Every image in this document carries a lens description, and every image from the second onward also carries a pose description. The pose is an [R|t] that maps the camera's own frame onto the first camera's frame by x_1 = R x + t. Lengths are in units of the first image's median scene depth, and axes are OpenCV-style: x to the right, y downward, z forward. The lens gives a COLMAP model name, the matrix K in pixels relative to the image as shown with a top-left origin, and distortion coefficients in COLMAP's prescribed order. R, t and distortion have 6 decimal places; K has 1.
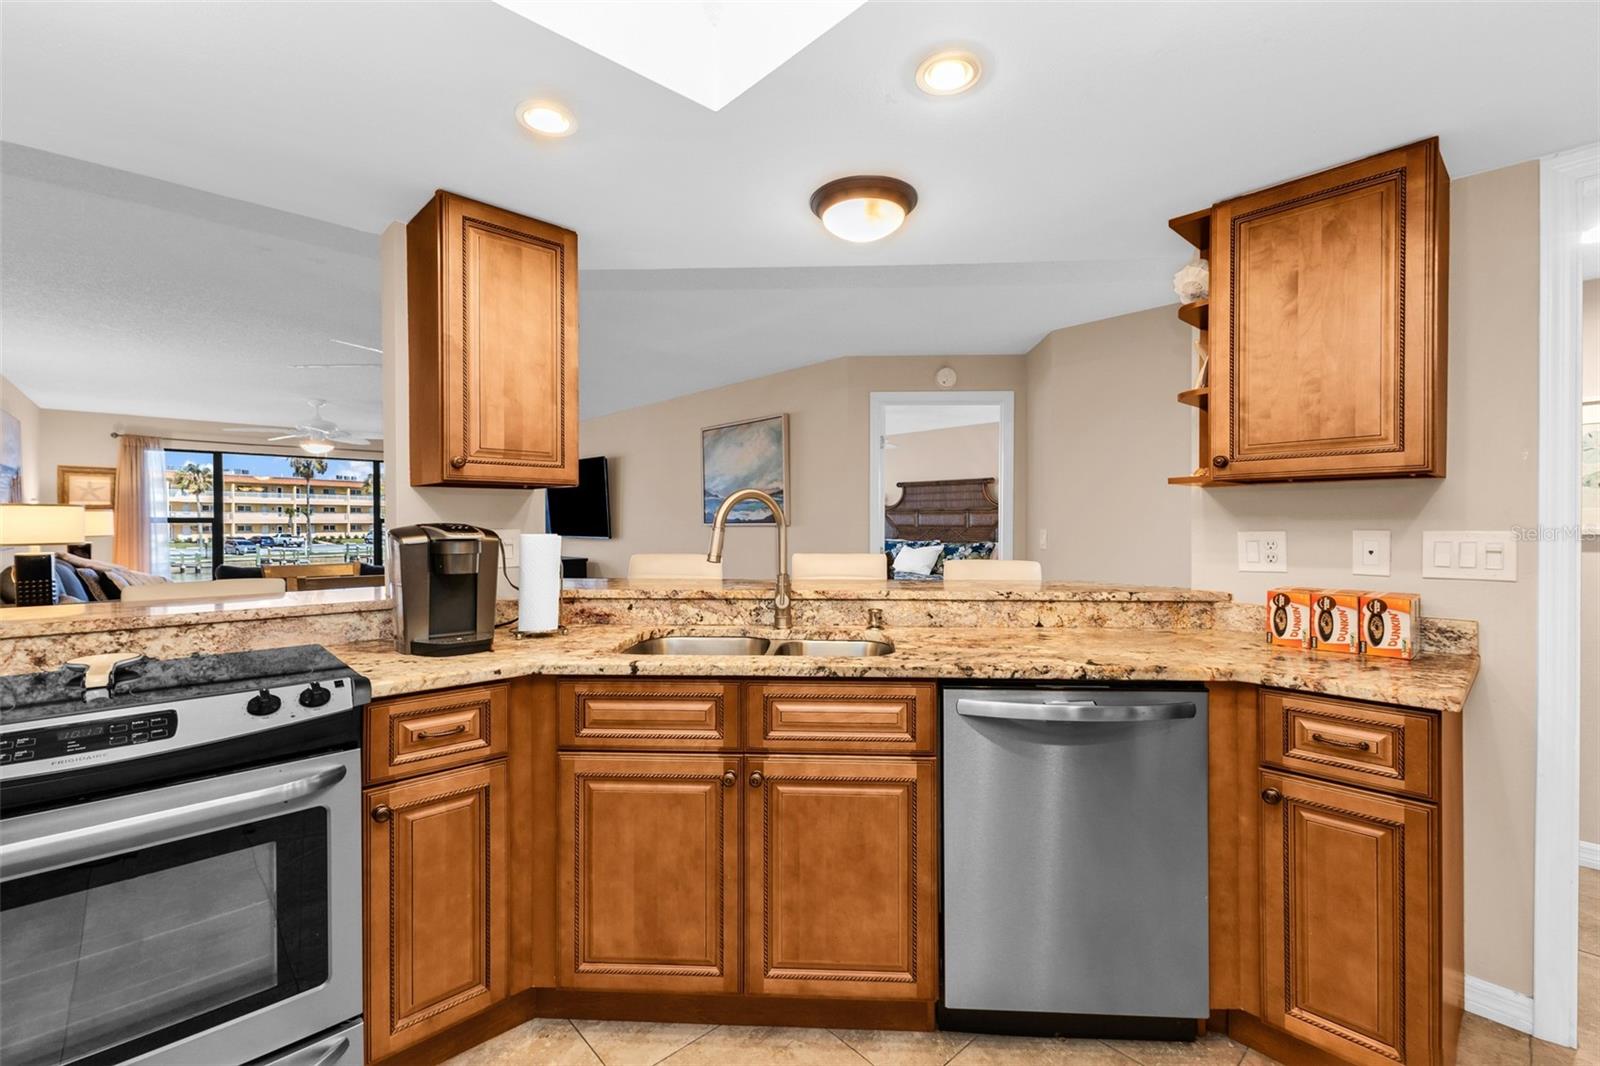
lens RADIAL K [[691.5, 0, 823.9], [0, 691.5, 527.4], [0, 0, 1]] dist [0.008079, -0.000013]
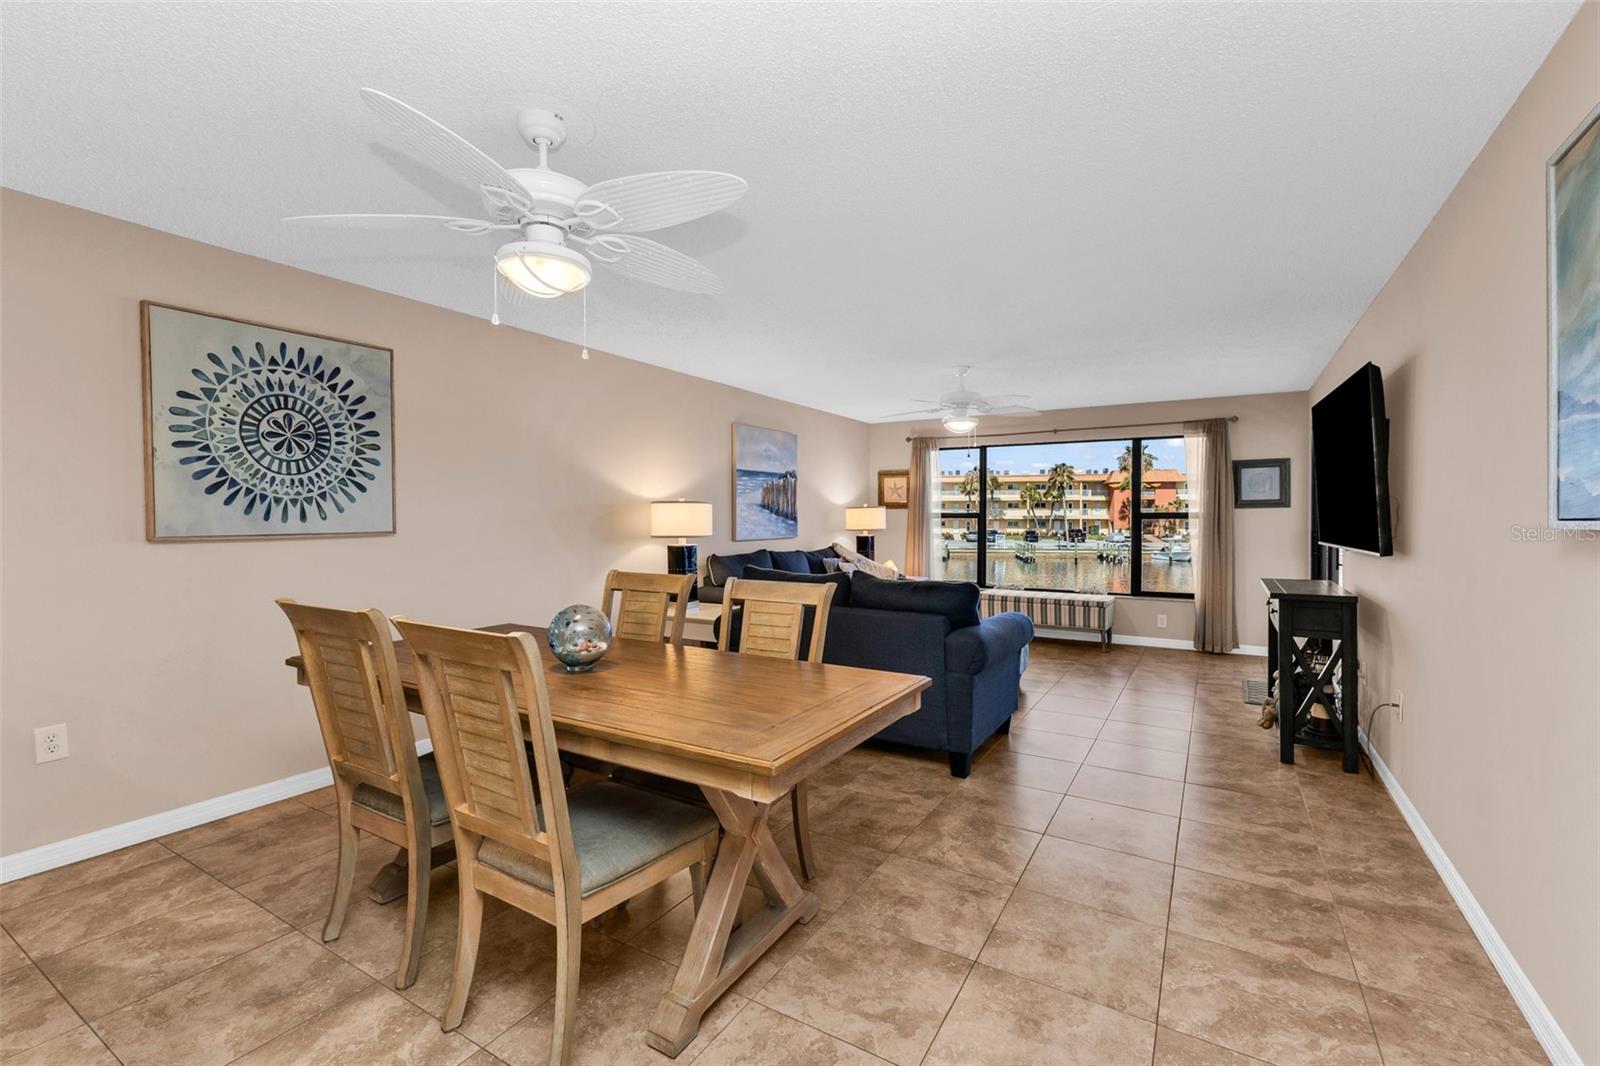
lens RADIAL K [[686.7, 0, 800.0], [0, 686.7, 533.0], [0, 0, 1]] dist [0.002293, 0.000060]
pose [[0.260654, 0.022263, -0.965176, 0.009345], [-0.007957, 0.999750, 0.020912, -0.017710], [0.965400, 0.002229, 0.260766, 2.182544]]
